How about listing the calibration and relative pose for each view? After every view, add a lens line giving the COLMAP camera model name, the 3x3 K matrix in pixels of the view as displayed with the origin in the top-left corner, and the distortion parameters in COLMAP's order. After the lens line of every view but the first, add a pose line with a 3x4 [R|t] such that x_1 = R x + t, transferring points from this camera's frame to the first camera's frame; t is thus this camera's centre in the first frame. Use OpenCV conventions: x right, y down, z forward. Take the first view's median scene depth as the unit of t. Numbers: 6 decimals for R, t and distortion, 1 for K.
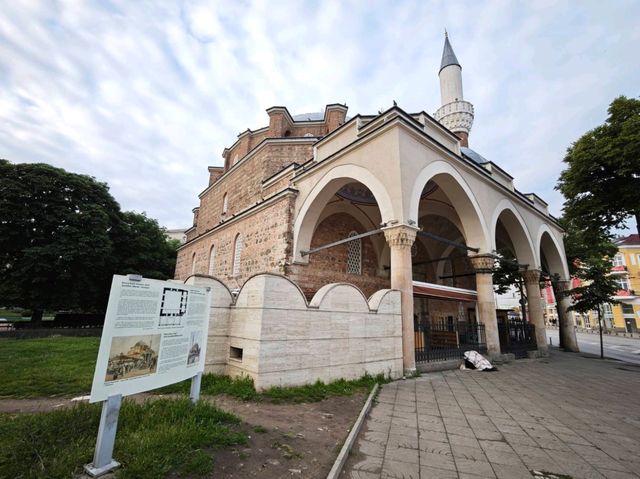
lens RADIAL K [[291.3, 0, 319.9], [0, 291.3, 242.6], [0, 0, 1]] dist [-0.003797, -0.000099]
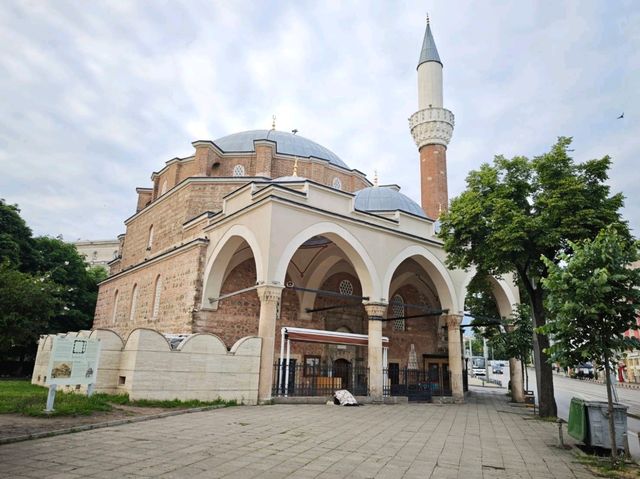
lens RADIAL K [[440.2, 0, 315.9], [0, 440.2, 238.8], [0, 0, 1]] dist [0.052523, -0.066963]
pose [[0.999880, -0.000109, -0.015492, 0.343613], [-0.000475, 0.999289, -0.037690, -0.124514], [0.015485, 0.037693, 0.999169, -0.606190]]
